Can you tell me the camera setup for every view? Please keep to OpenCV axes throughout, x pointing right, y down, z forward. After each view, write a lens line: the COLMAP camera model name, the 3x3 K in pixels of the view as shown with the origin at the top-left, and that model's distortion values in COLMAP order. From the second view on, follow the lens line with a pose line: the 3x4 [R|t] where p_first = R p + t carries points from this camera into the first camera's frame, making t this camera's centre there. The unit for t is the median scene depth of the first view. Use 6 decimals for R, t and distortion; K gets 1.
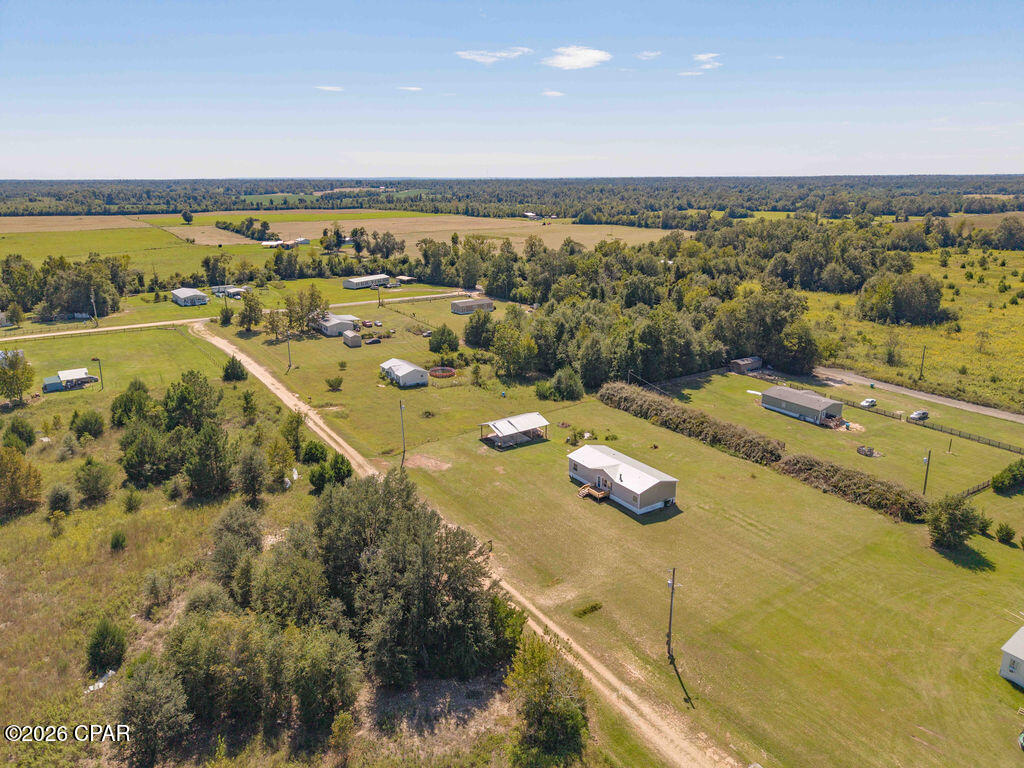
lens RADIAL K [[684.0, 0, 512.0], [0, 684.0, 384.0], [0, 0, 1]] dist [0.049278, -0.055946]
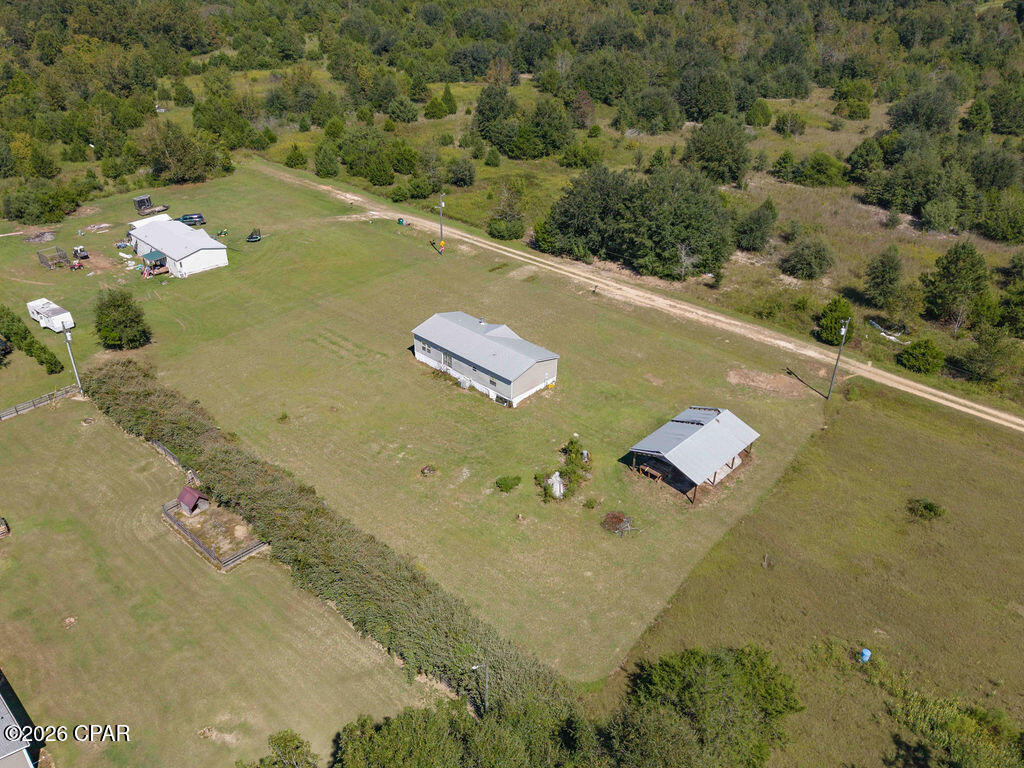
lens RADIAL K [[807.3, 0, 512.0], [0, 807.3, 384.0], [0, 0, 1]] dist [0.045602, -0.004856]
pose [[-0.975035, 0.096381, -0.200043, 0.224885], [-0.081499, 0.682687, 0.726152, -0.354516], [0.206554, 0.724327, -0.657789, 1.178356]]
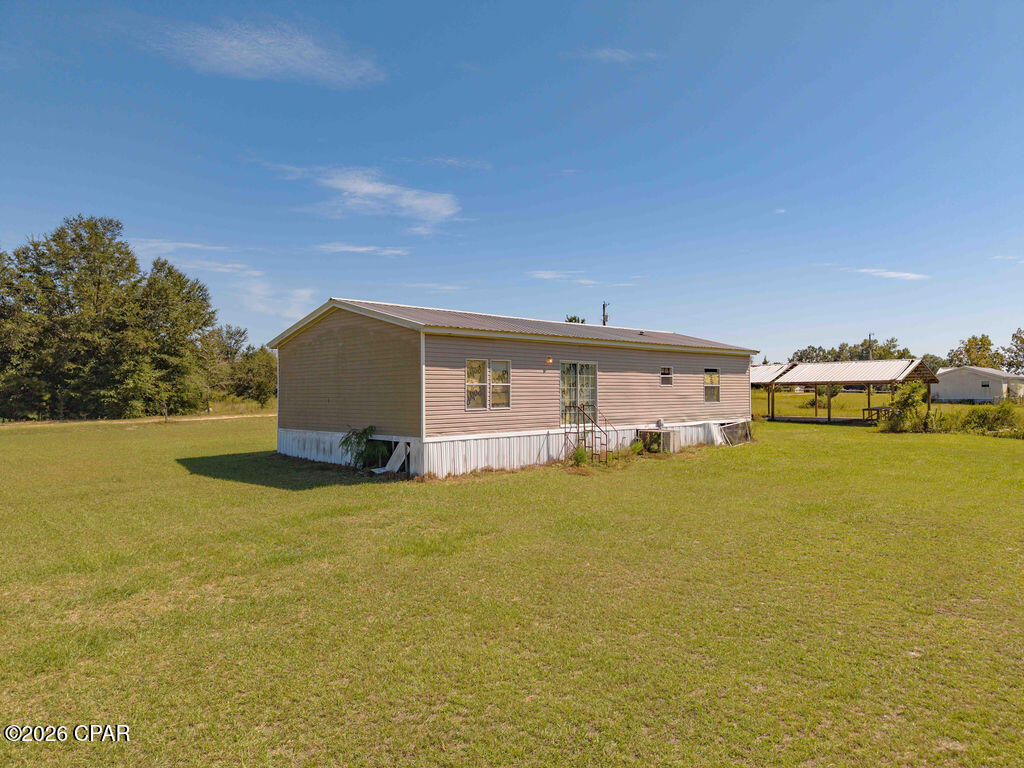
lens RADIAL K [[689.5, 0, 499.3], [0, 689.5, 382.8], [0, 0, 1]] dist [0.005489, 0.001258]
pose [[0.159478, -0.013481, -0.987109, 0.277653], [-0.278845, 0.958575, -0.058141, 0.110449], [0.947002, 0.284523, 0.149112, 0.698276]]
